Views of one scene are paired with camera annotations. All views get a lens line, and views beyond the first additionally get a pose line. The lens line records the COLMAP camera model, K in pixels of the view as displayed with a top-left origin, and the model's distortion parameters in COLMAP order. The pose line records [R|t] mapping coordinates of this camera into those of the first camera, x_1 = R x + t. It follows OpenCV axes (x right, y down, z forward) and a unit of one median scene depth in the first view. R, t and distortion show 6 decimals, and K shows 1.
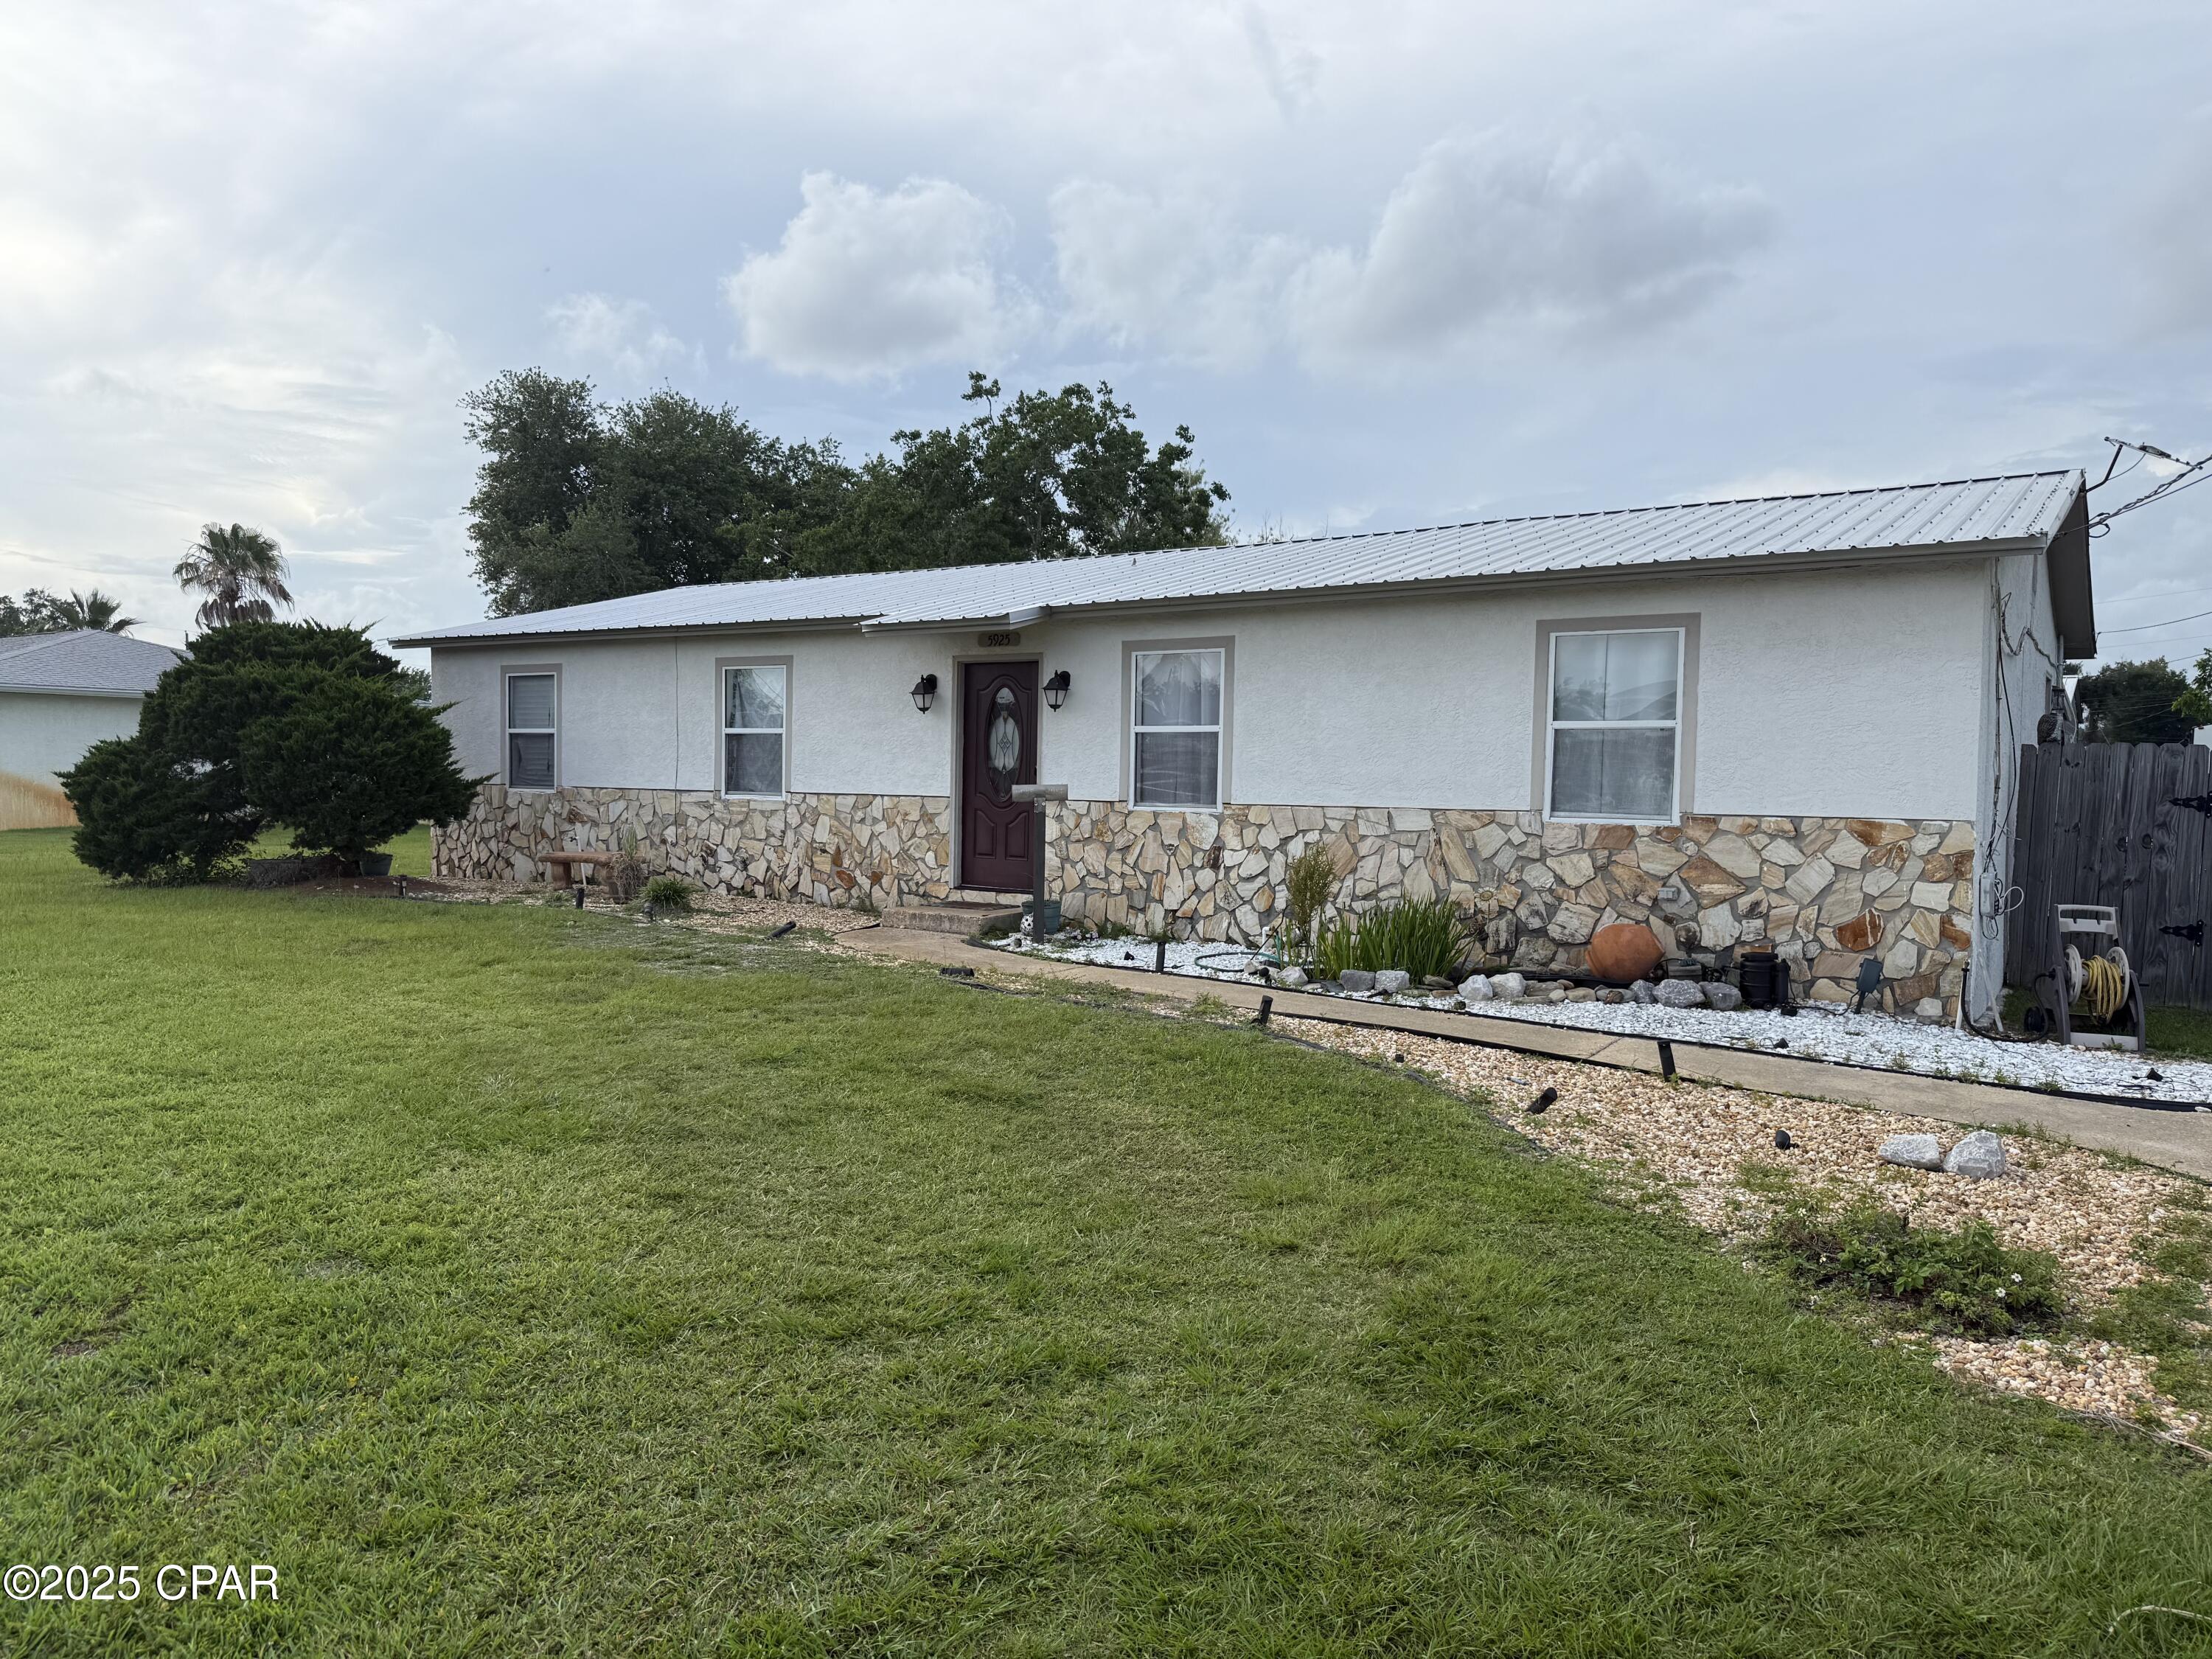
lens RADIAL K [[1575.5, 0, 1106.0], [0, 1575.5, 829.5], [0, 0, 1]] dist [0.140561, -0.310134]
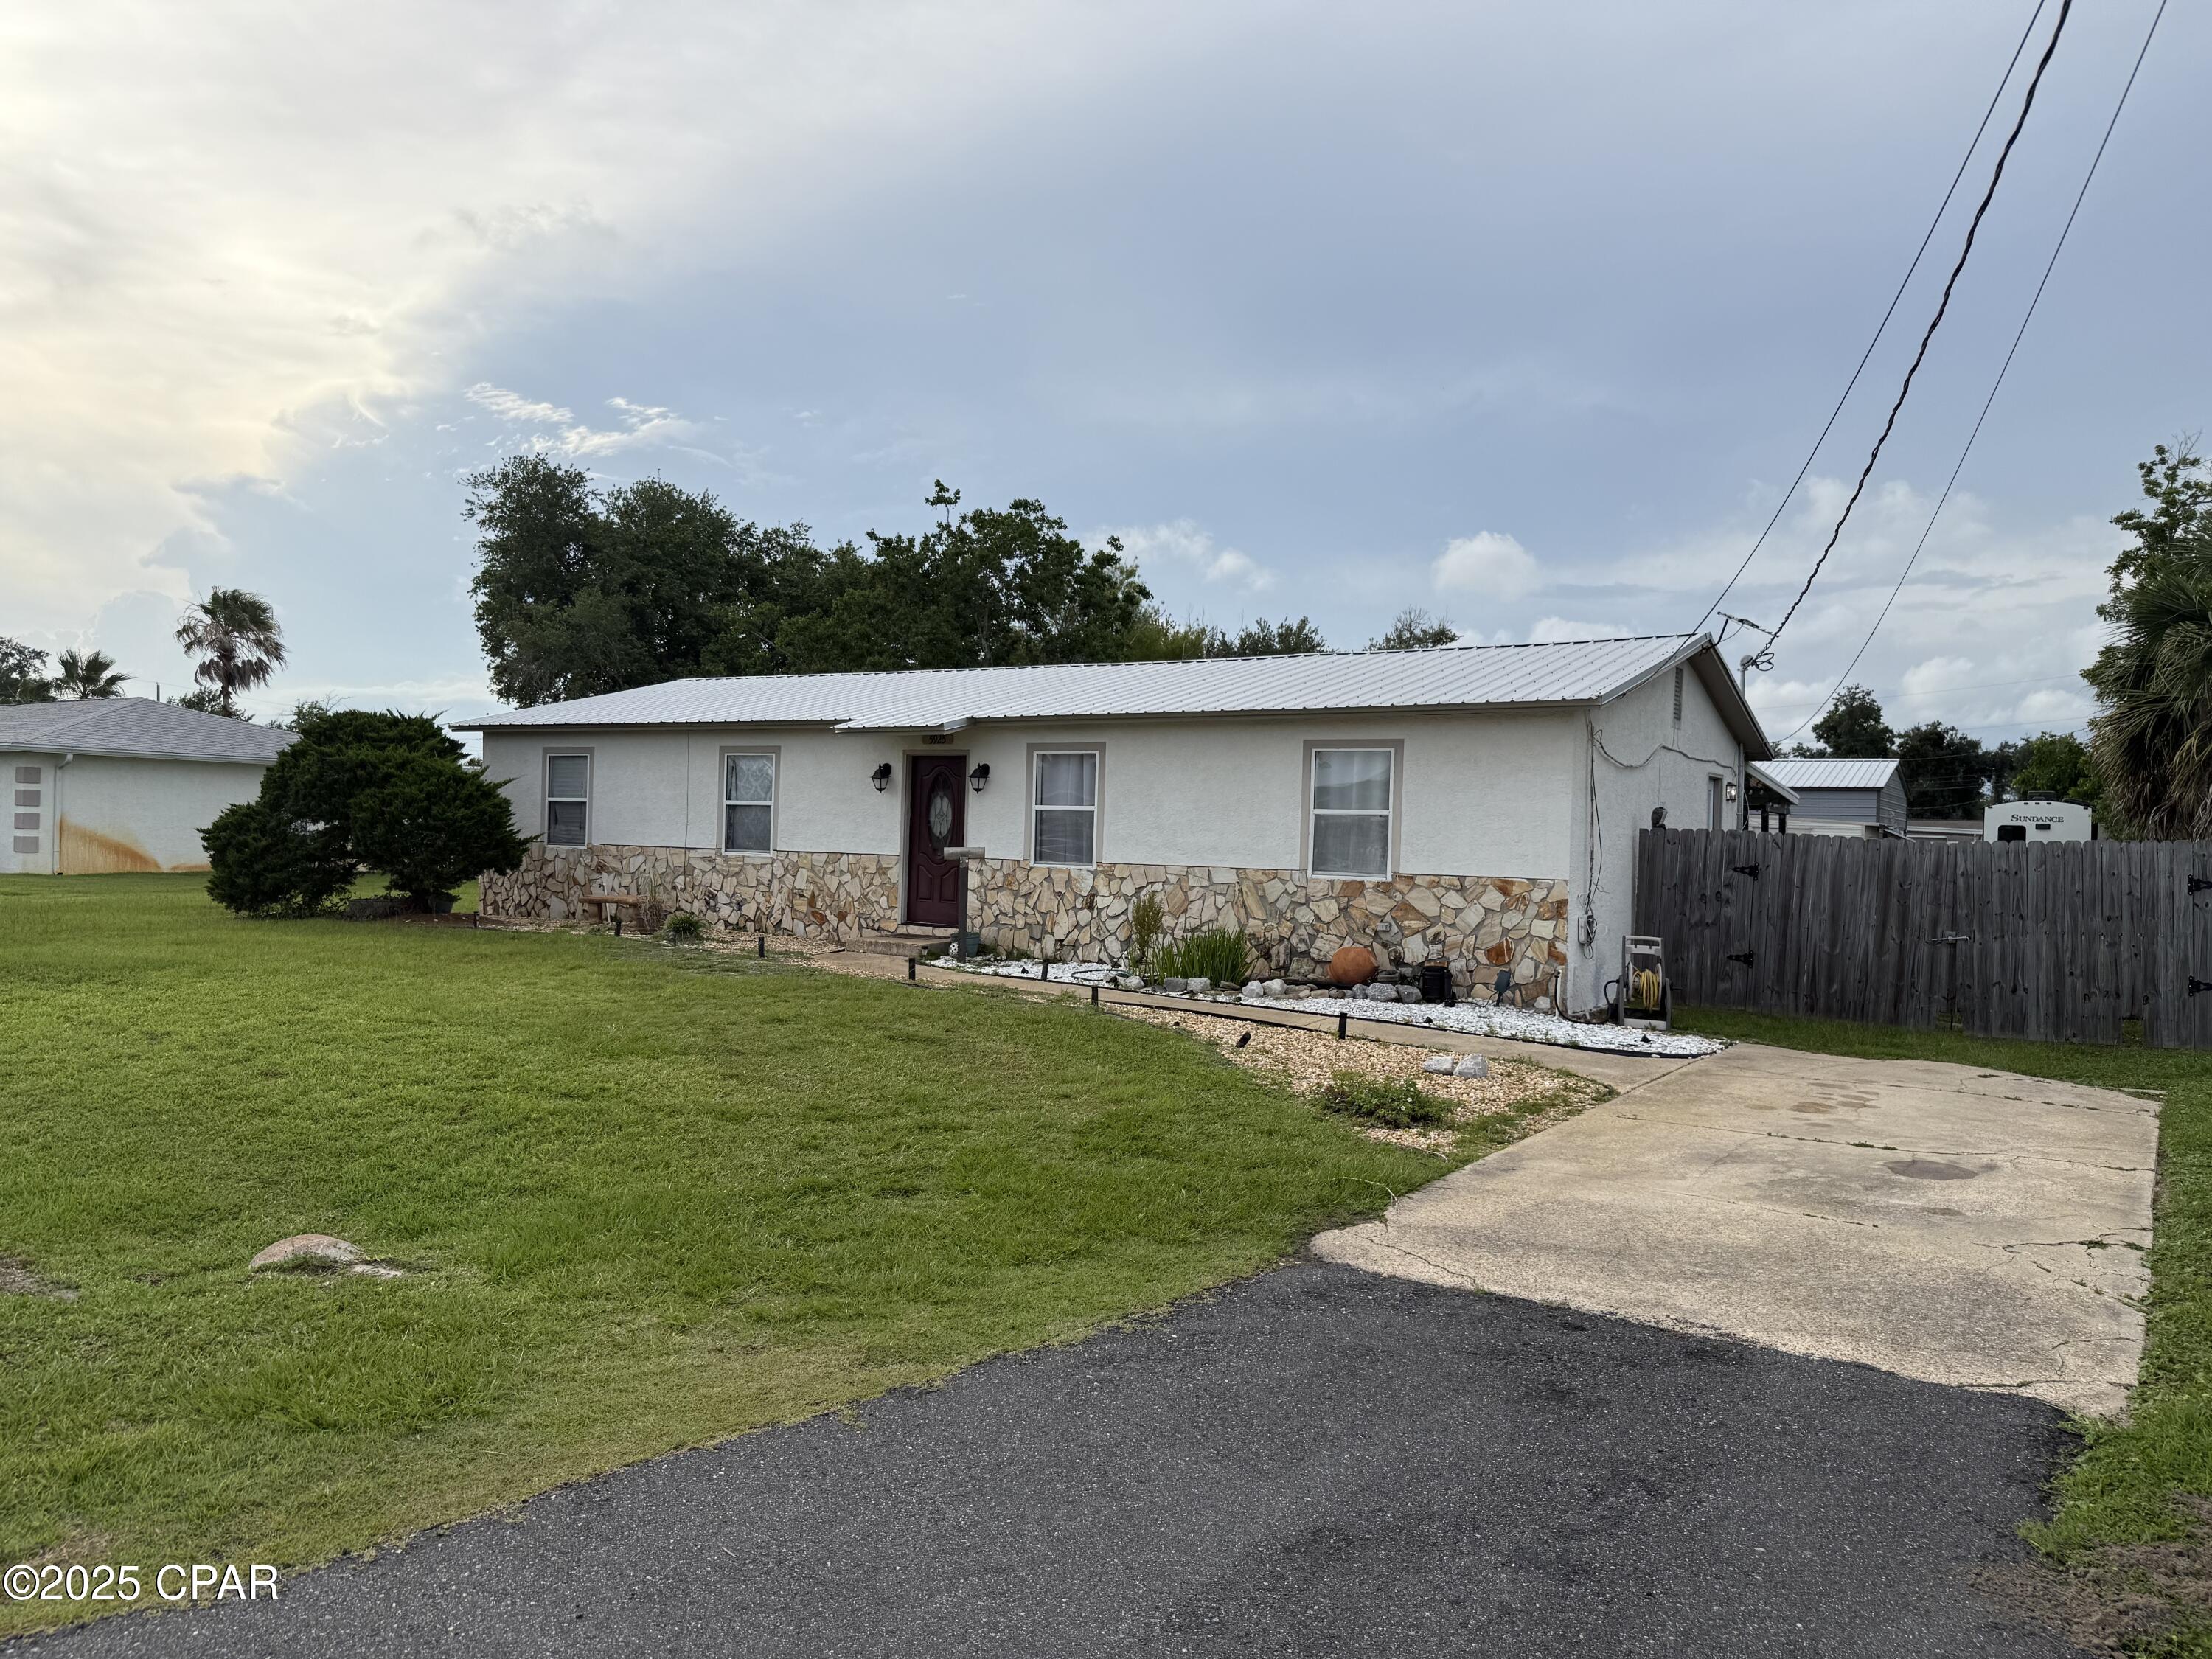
lens RADIAL K [[1582.6, 0, 1146.2], [0, 1582.6, 799.9], [0, 0, 1]] dist [0.100718, -0.167779]
pose [[0.998697, 0.013230, 0.049296, 0.044947], [-0.010492, 0.998409, -0.055396, 0.004905], [-0.049950, 0.054807, 0.997247, -0.368727]]
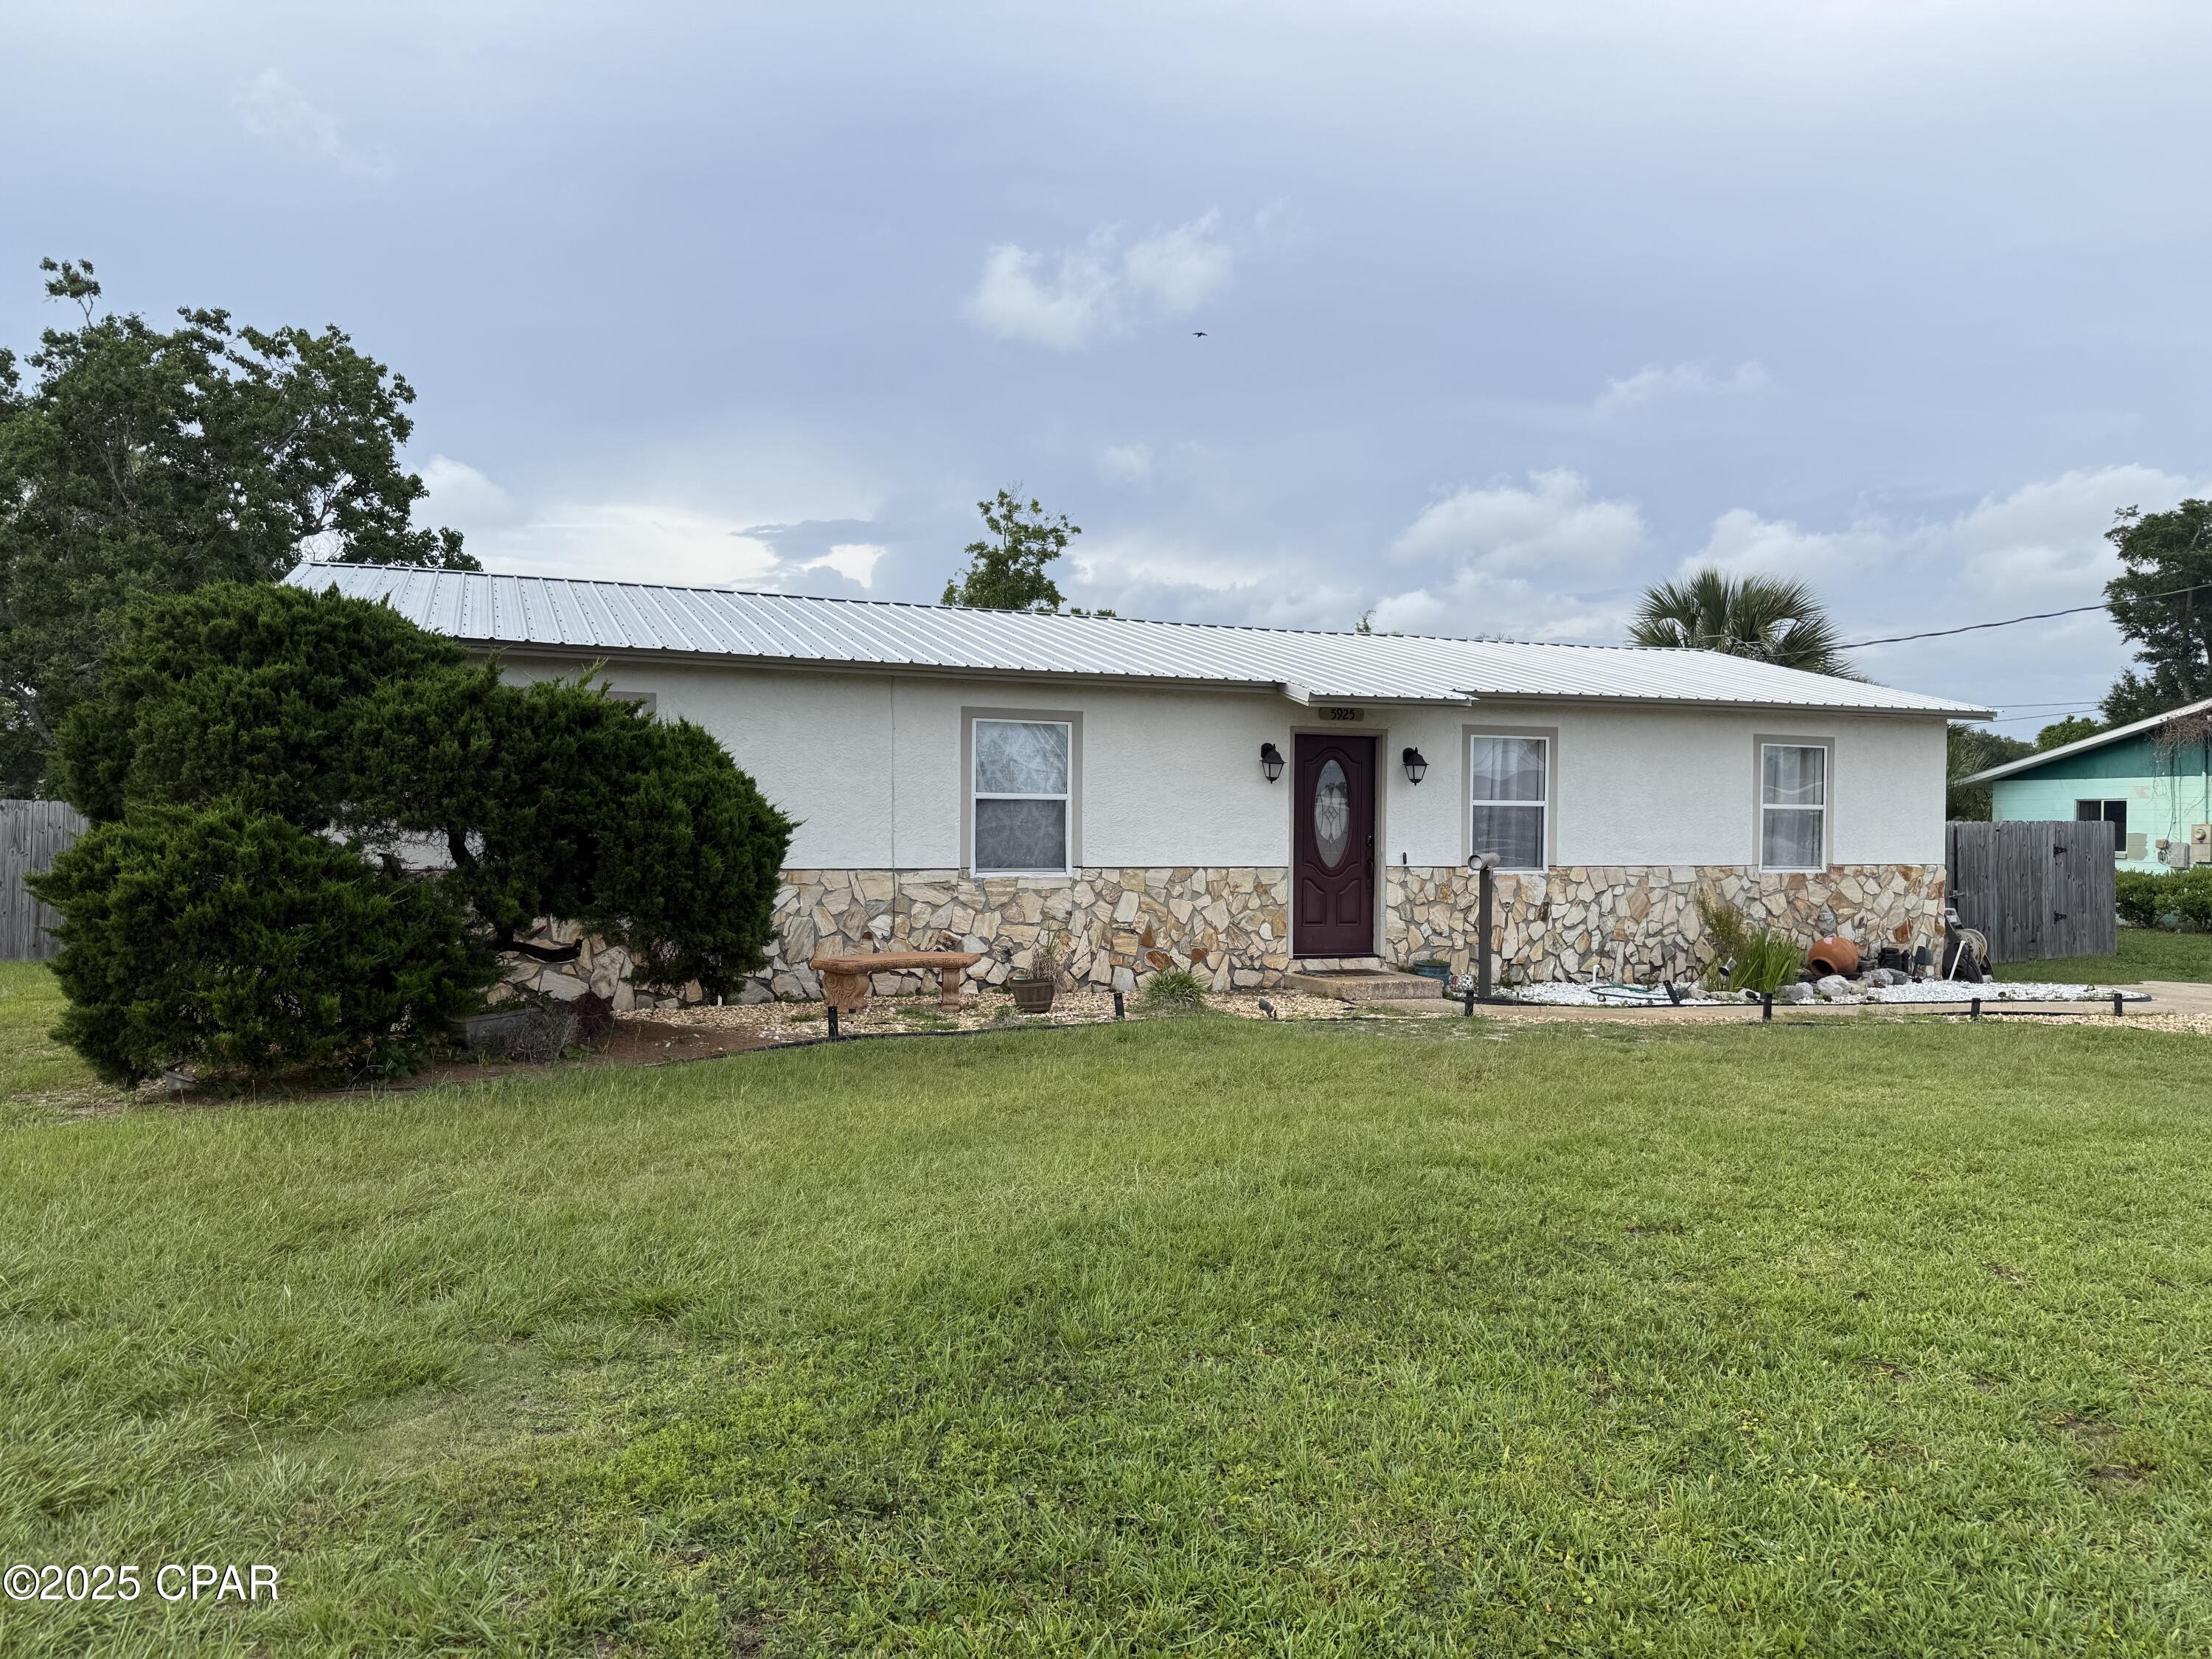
lens RADIAL K [[1529.2, 0, 1110.0], [0, 1529.2, 827.8], [0, 0, 1]] dist [0.103839, -0.169662]
pose [[0.548877, -0.010606, 0.835836, -1.019312], [0.029645, 0.999537, -0.006784, -0.044448], [-0.835377, 0.028502, 0.548938, 0.591658]]
